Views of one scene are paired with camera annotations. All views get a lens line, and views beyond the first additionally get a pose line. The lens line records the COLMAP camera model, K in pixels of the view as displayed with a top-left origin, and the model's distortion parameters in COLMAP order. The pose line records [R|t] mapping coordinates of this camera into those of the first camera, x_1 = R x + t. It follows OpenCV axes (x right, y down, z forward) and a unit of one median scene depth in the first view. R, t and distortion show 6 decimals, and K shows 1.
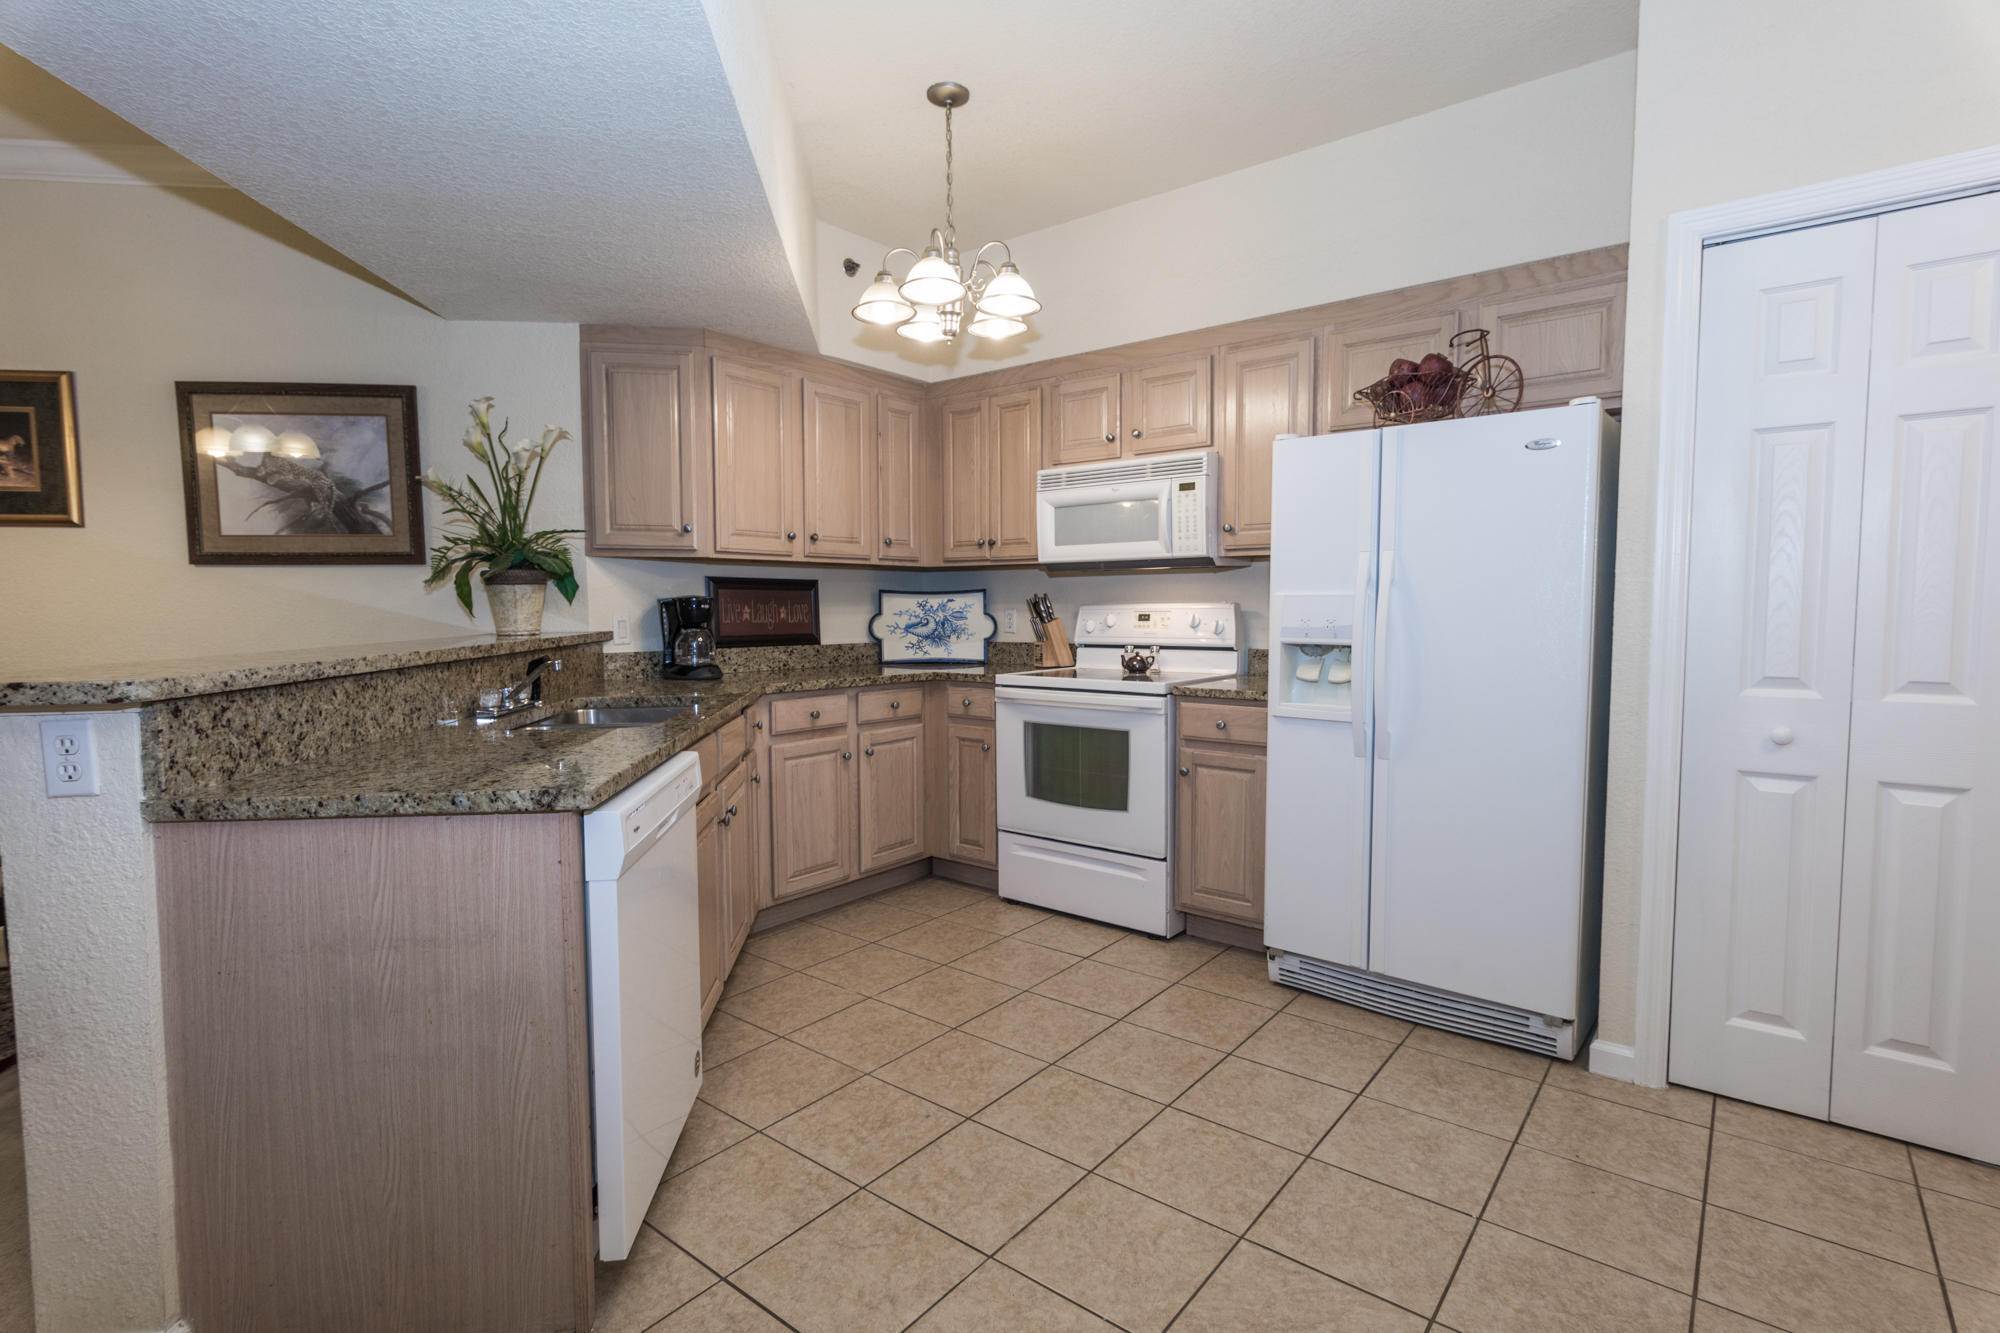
lens RADIAL K [[959.7, 0, 1000.5], [0, 959.7, 670.1], [0, 0, 1]] dist [0.000107, 0.000908]
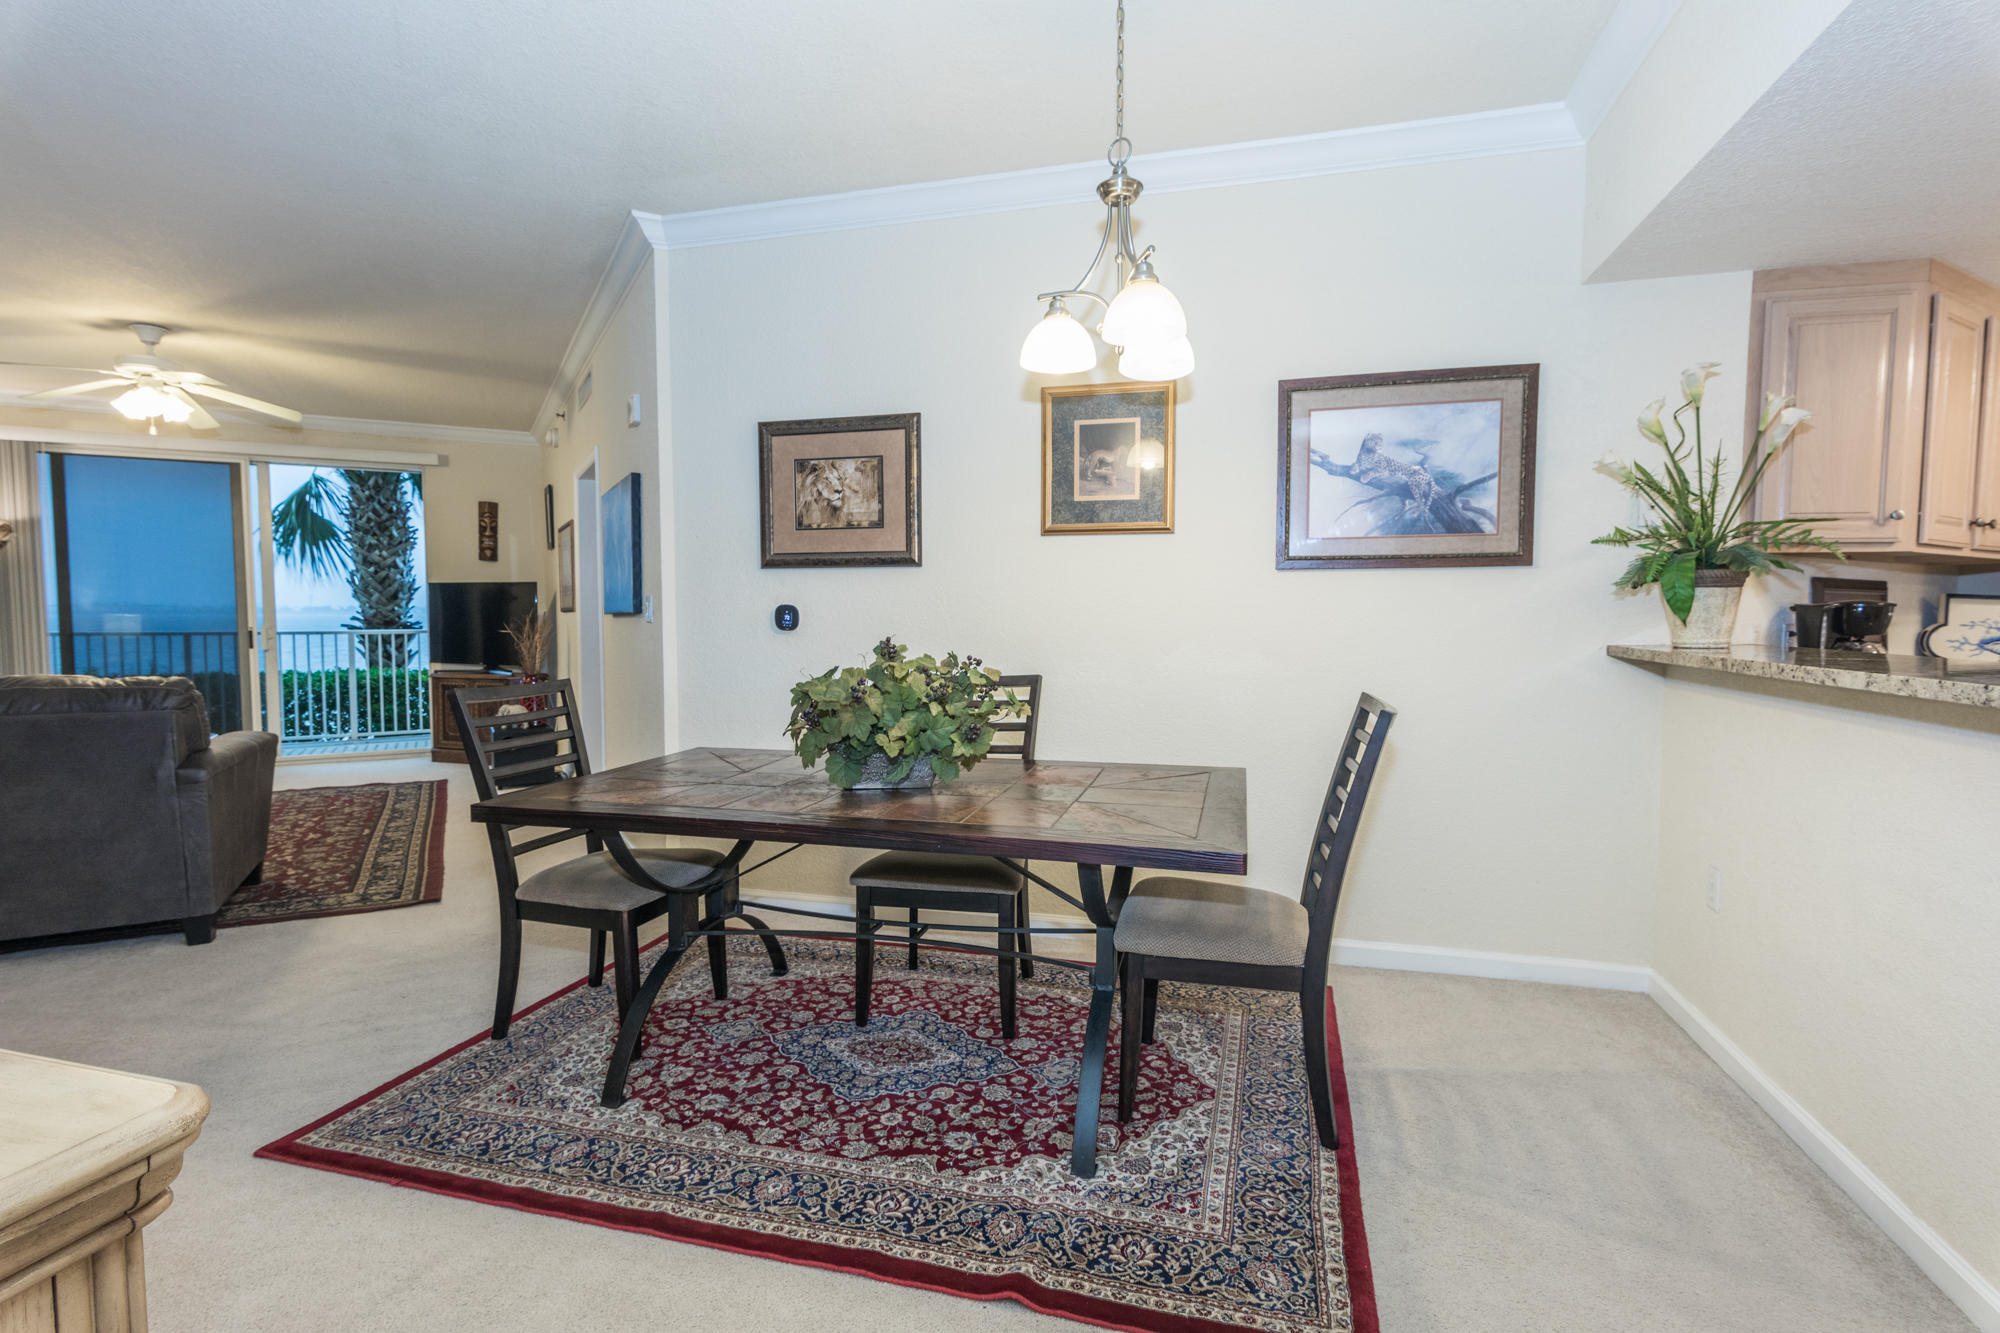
lens RADIAL K [[959.7, 0, 993.9], [0, 959.7, 668.2], [0, 0, 1]] dist [0.000107, 0.000908]
pose [[0.930406, 0.024203, -0.365731, -0.744195], [-0.027254, 0.999623, -0.003181, 0.000091], [0.365516, 0.012928, 0.930715, -0.000241]]
